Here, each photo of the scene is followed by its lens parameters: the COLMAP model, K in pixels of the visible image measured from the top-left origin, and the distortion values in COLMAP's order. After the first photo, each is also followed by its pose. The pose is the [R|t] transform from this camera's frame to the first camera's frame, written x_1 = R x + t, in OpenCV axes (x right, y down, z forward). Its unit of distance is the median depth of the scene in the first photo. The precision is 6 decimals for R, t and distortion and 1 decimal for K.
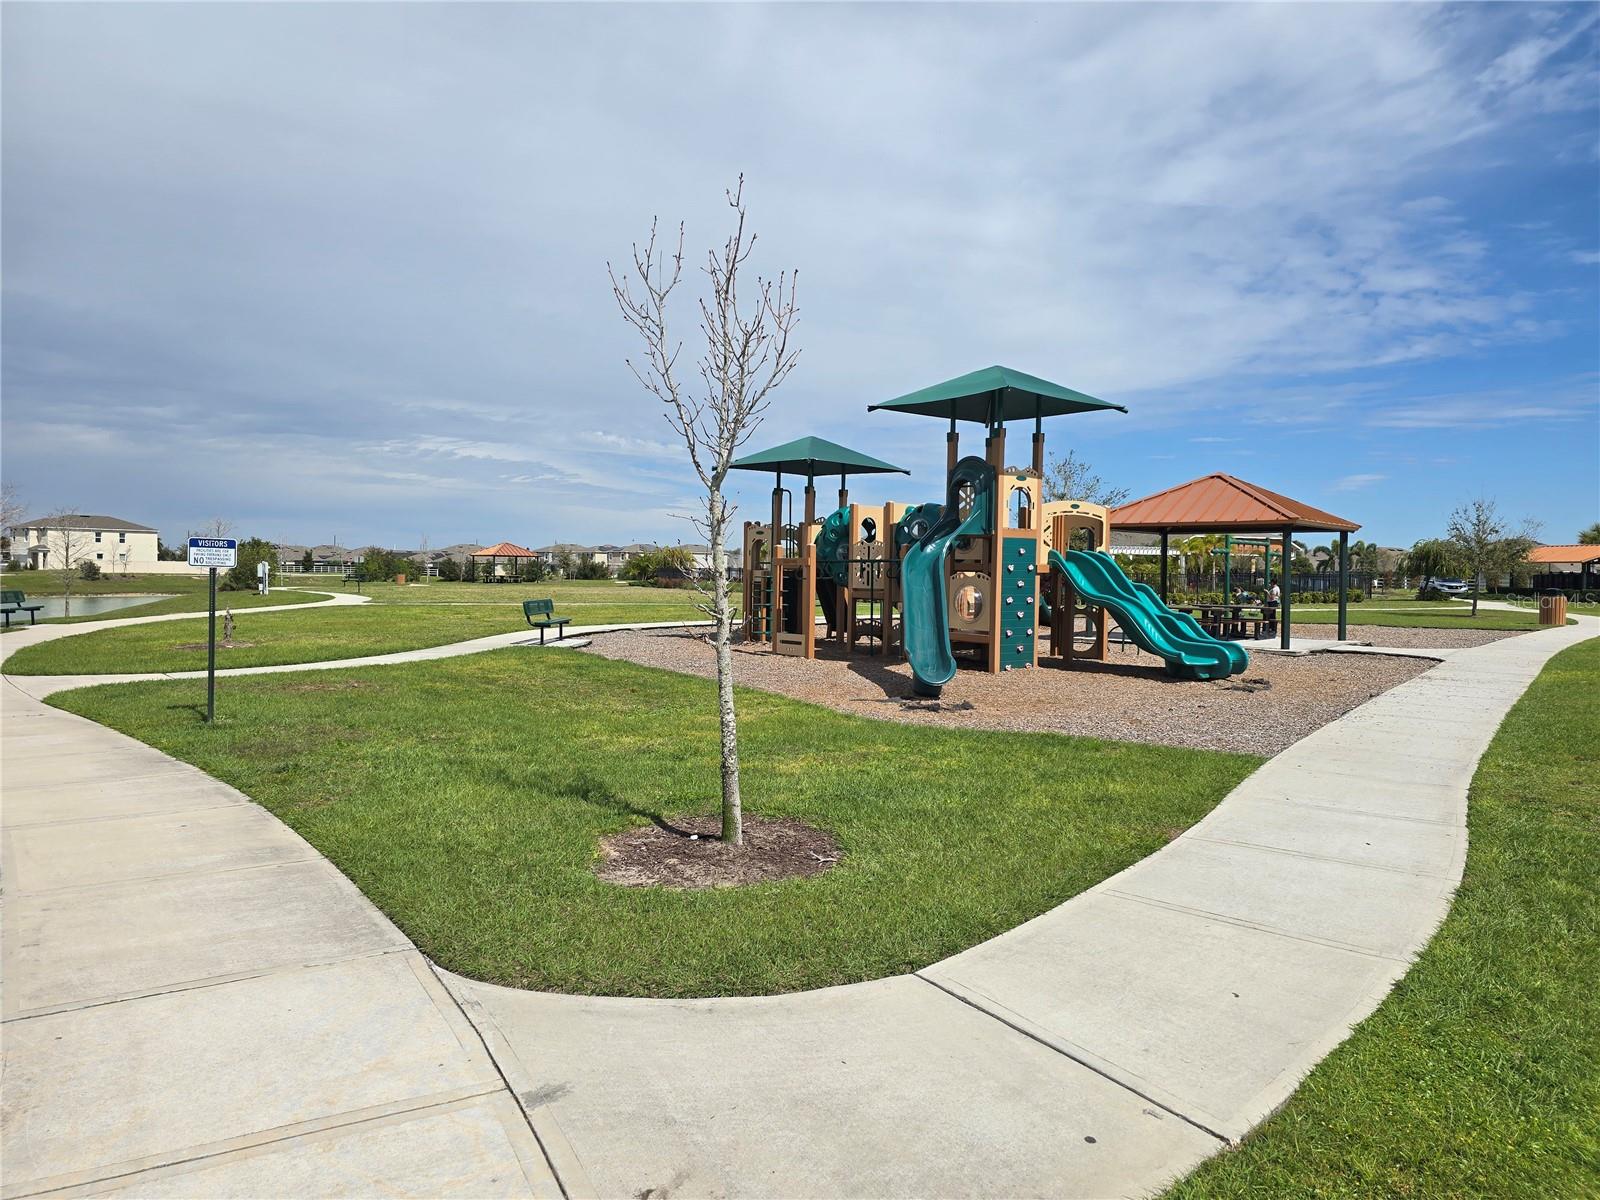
lens RADIAL K [[1072.5, 0, 779.7], [0, 1072.5, 606.1], [0, 0, 1]] dist [0.054516, -0.047809]
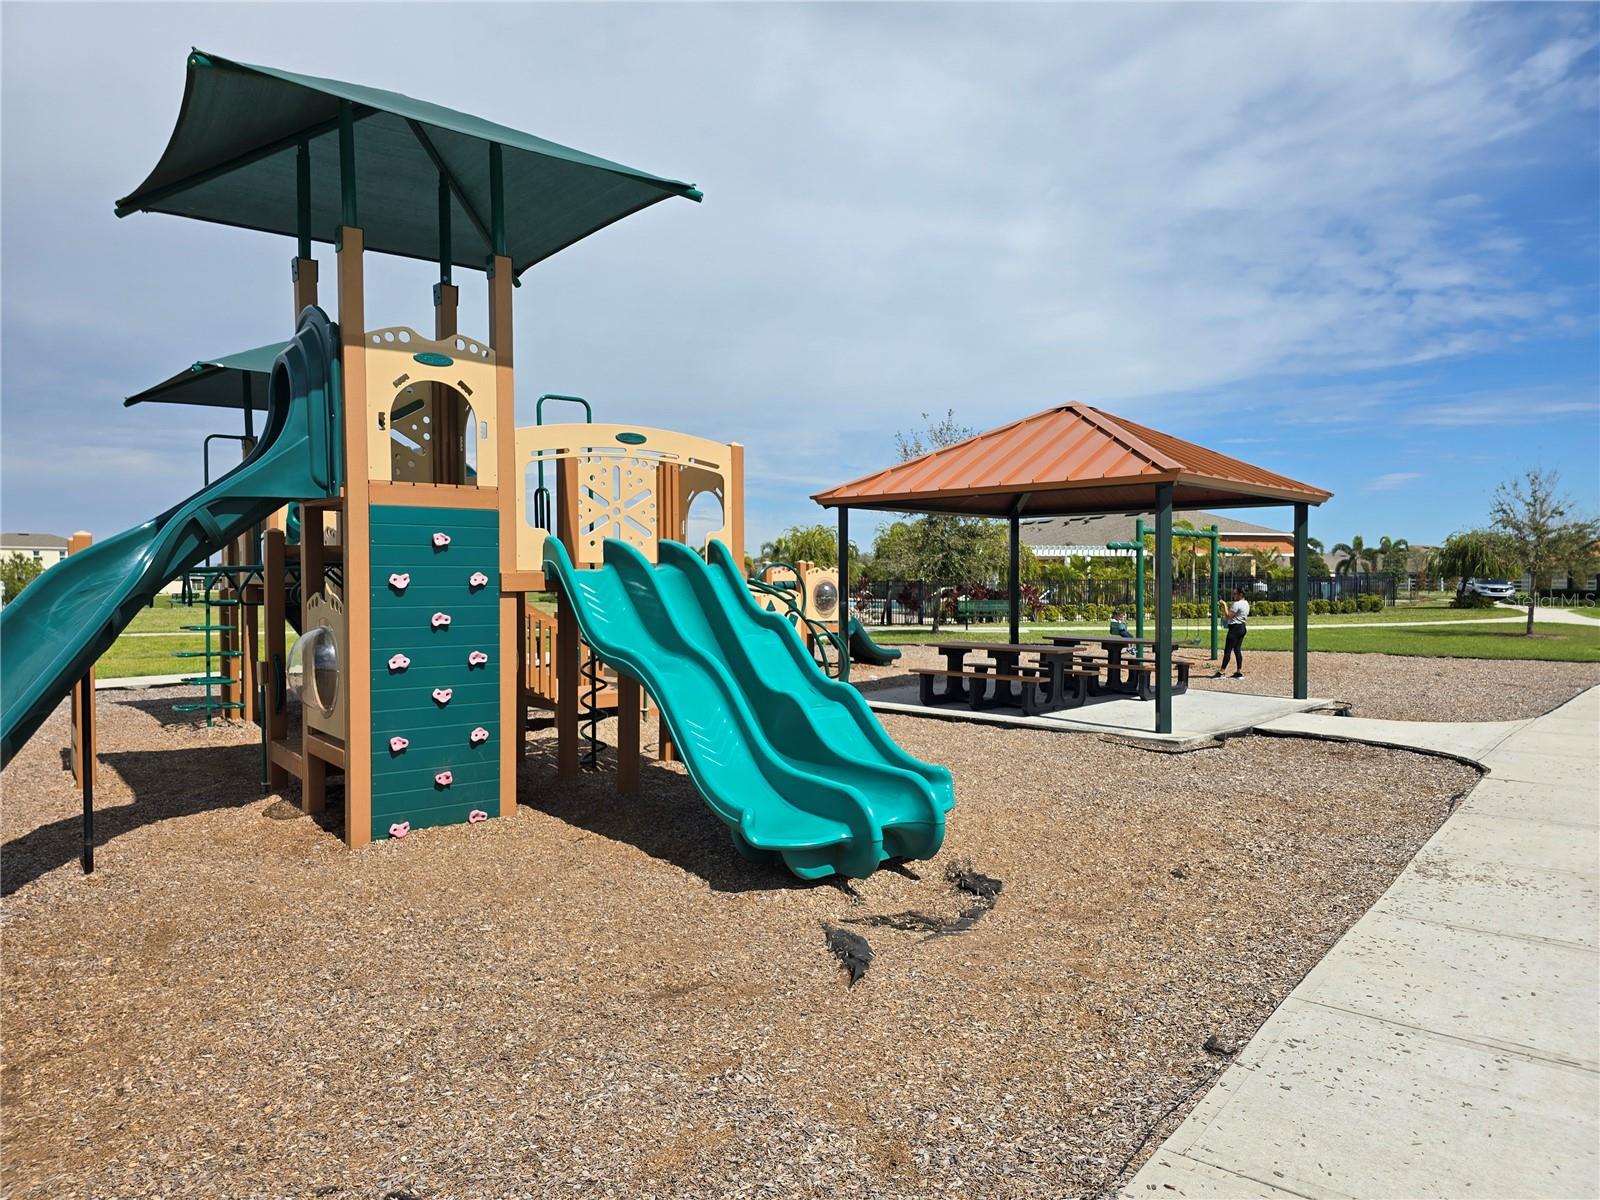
lens RADIAL K [[1072.5, 0, 798.6], [0, 1072.5, 594.3], [0, 0, 1]] dist [0.054516, -0.047809]
pose [[0.999732, -0.015131, -0.017498, 0.095202], [0.014768, 0.999676, -0.020734, -0.005061], [0.017806, 0.020470, 0.999632, 0.154007]]
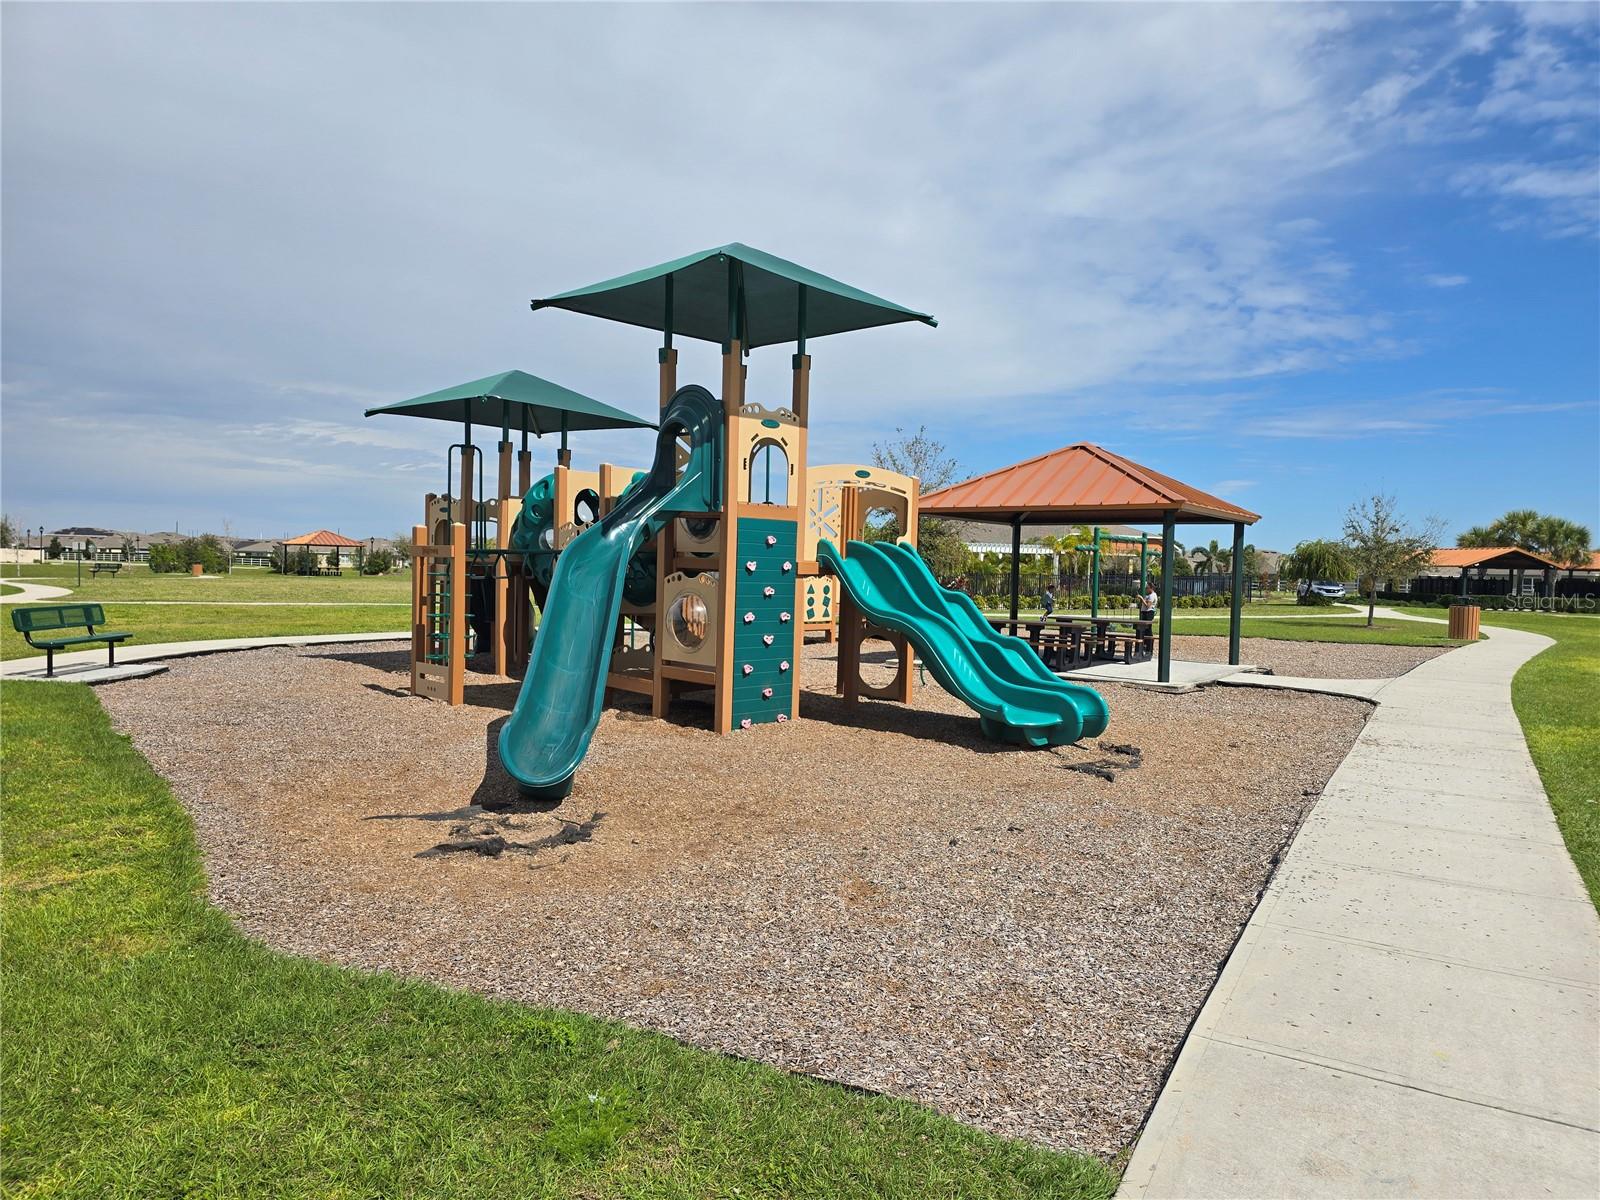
lens RADIAL K [[1072.5, 0, 796.4], [0, 1072.5, 616.2], [0, 0, 1]] dist [0.054516, -0.047809]
pose [[0.994233, 0.006462, 0.107045, 0.044758], [-0.007791, 0.999898, 0.012003, -0.003456], [-0.106956, -0.012768, 0.994182, 0.095619]]
